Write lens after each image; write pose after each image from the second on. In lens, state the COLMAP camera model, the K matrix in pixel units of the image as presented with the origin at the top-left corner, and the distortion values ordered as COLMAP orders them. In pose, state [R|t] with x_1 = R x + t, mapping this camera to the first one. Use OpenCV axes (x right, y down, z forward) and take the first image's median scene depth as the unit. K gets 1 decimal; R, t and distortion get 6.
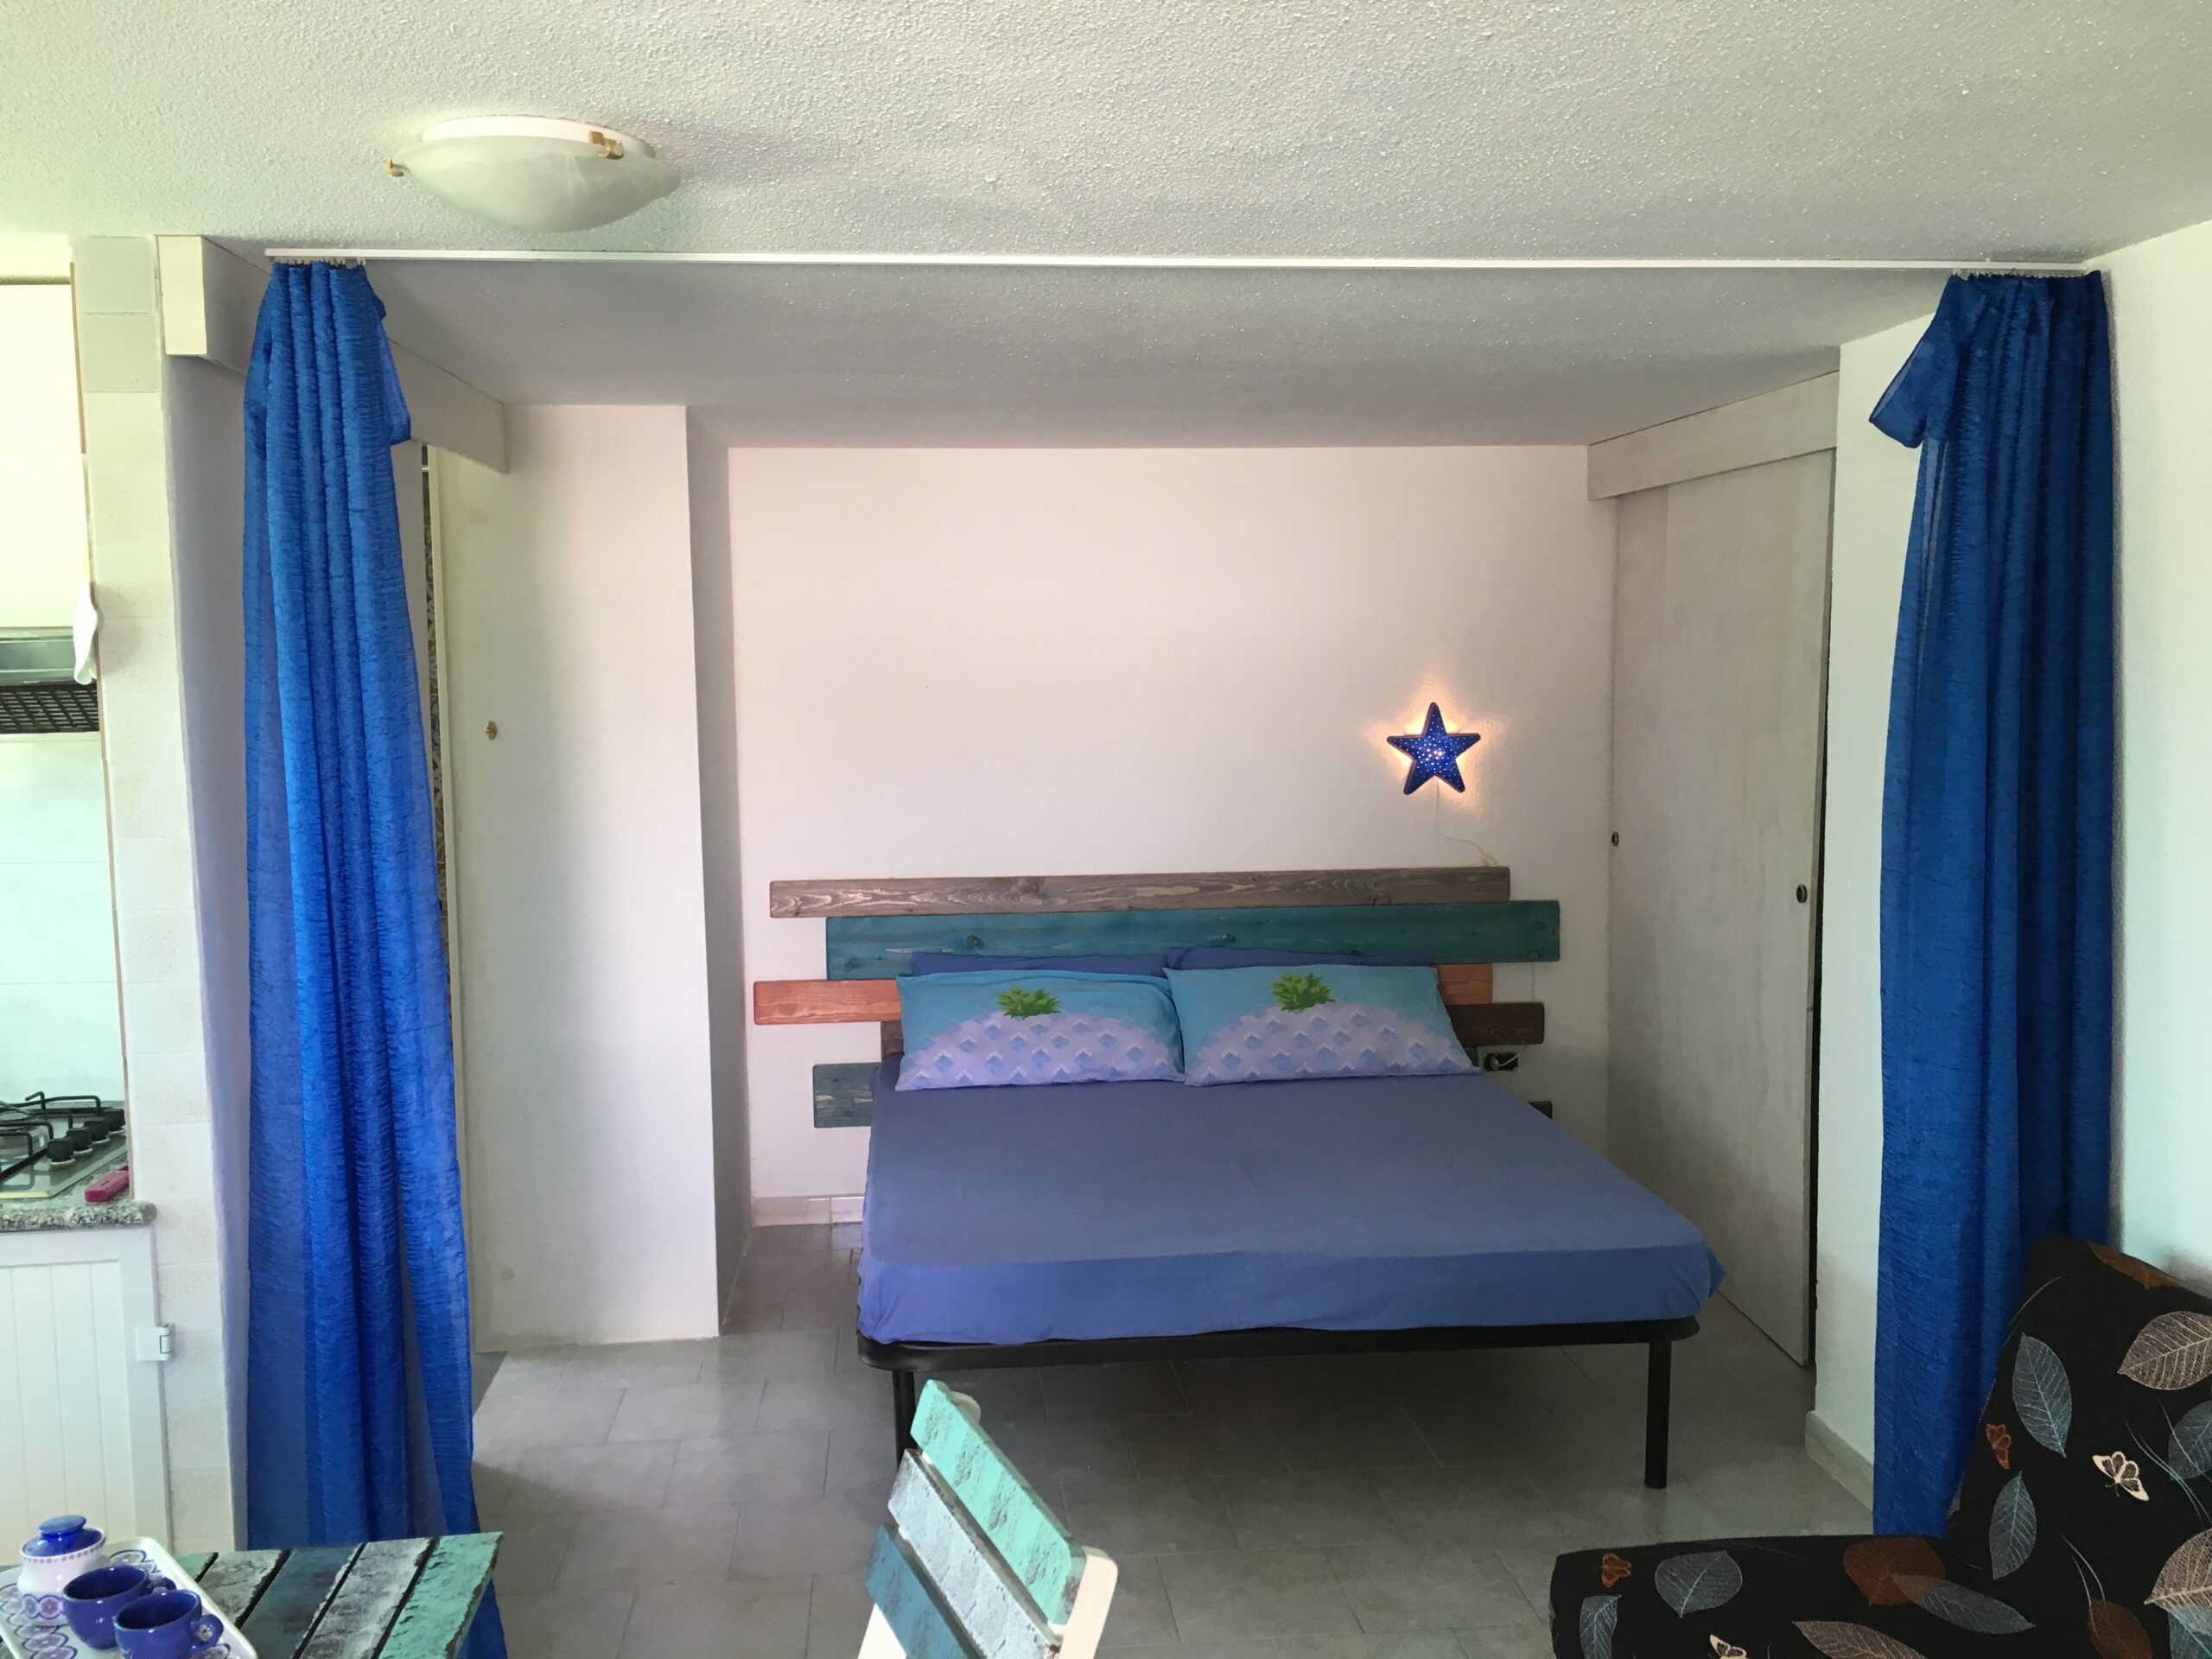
lens RADIAL K [[1870.4, 0, 1112.3], [0, 1870.4, 823.1], [0, 0, 1]] dist [0.063650, -0.088894]
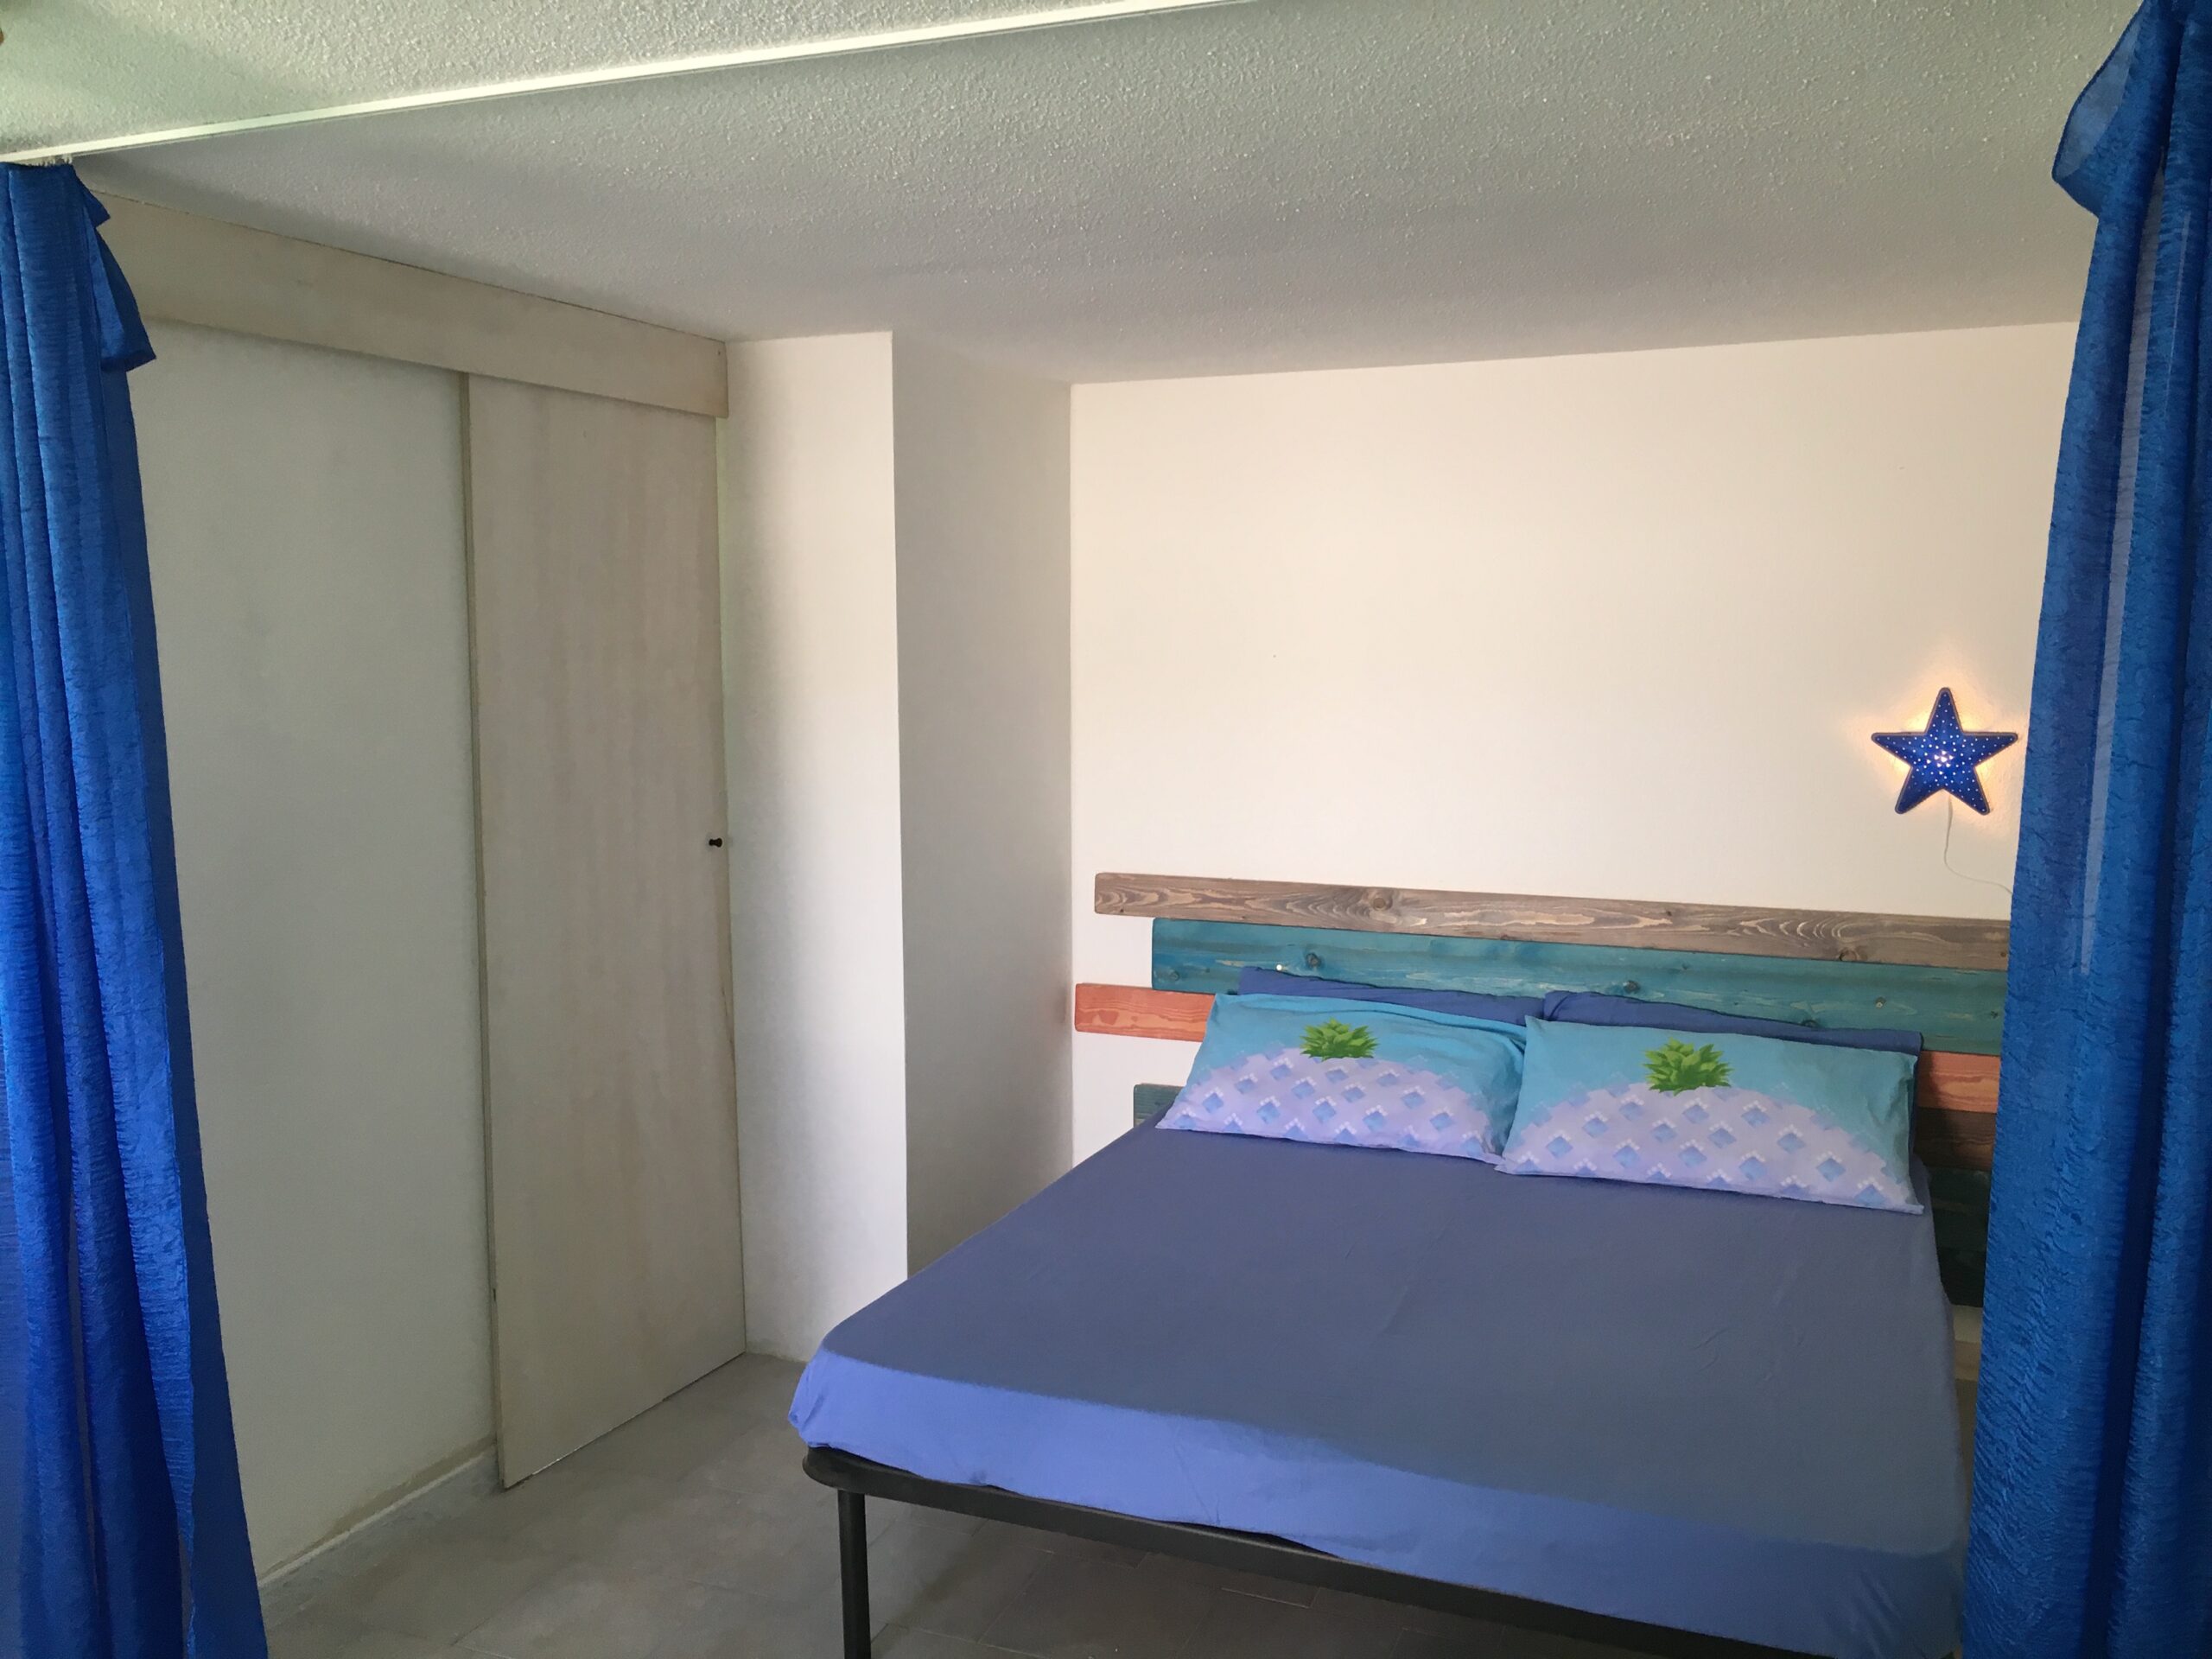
lens RADIAL K [[1870.4, 0, 1106.4], [0, 1870.4, 826.2], [0, 0, 1]] dist [0.063650, -0.088894]
pose [[0.882827, 0.056829, -0.466247, 0.243715], [-0.050325, 0.998384, 0.026401, -0.015209], [0.466994, 0.000156, 0.884261, 0.223701]]
